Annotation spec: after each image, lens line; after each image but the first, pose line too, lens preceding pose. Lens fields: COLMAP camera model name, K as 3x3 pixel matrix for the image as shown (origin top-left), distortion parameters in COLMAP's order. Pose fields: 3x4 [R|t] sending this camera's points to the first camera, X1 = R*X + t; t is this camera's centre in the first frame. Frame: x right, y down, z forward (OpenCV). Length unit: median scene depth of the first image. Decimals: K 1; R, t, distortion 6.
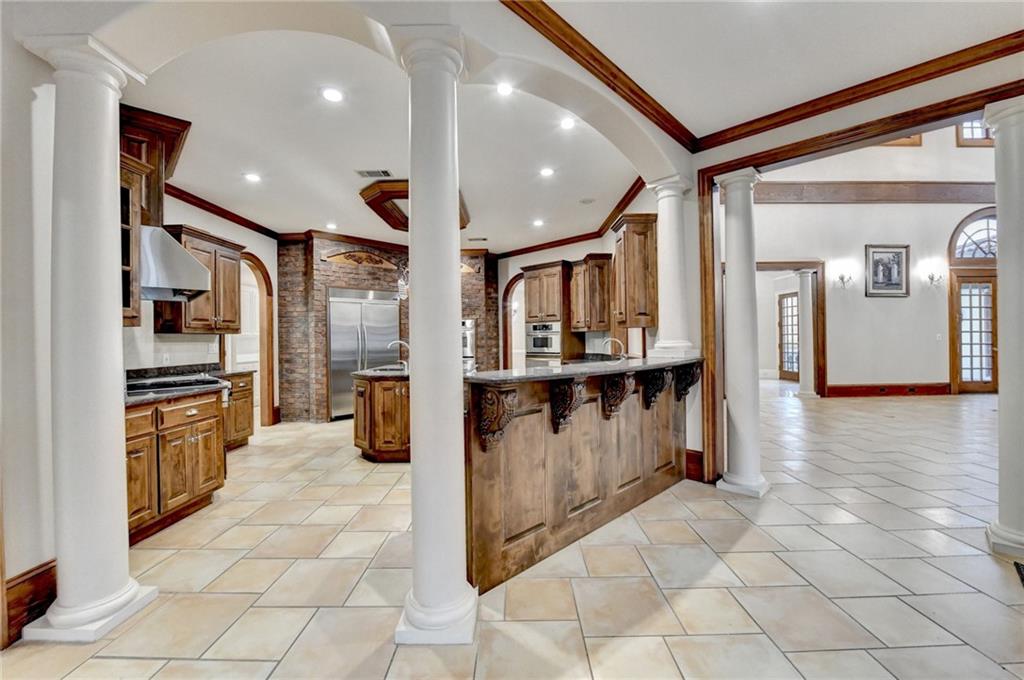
lens RADIAL K [[416.8, 0, 512.0], [0, 416.8, 340.0], [0, 0, 1]] dist [-0.018777, -0.000585]
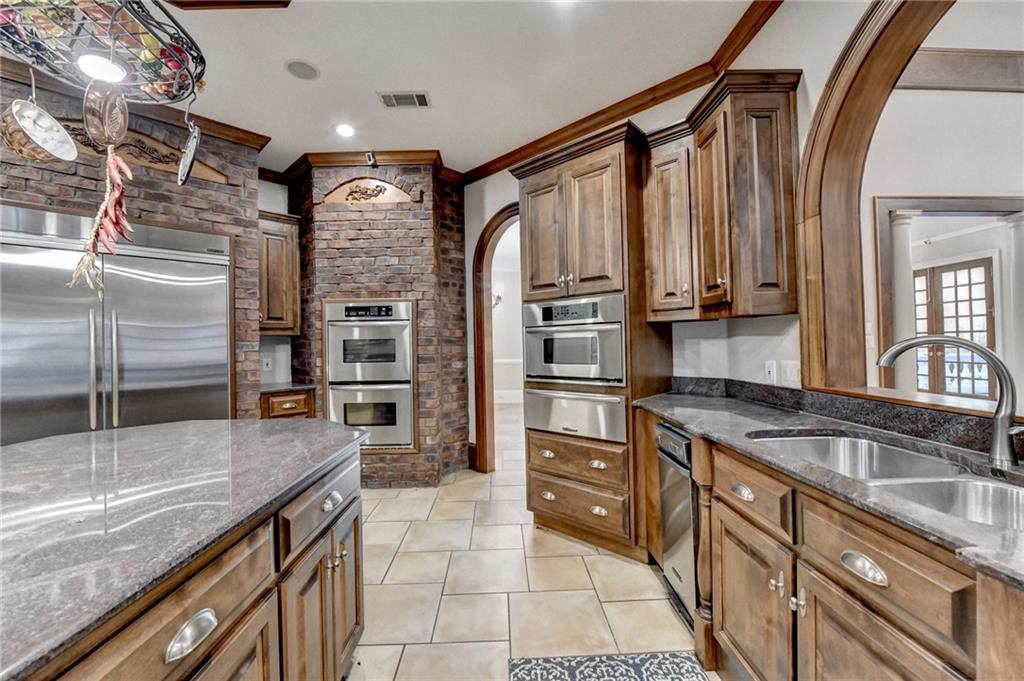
lens RADIAL K [[416.8, 0, 512.0], [0, 416.8, 340.5], [0, 0, 1]] dist [-0.018777, -0.000585]
pose [[0.999260, -0.006588, 0.037899, 0.004886], [0.006963, 0.999928, -0.009772, -0.000140], [-0.037832, 0.010029, 0.999234, 0.527975]]
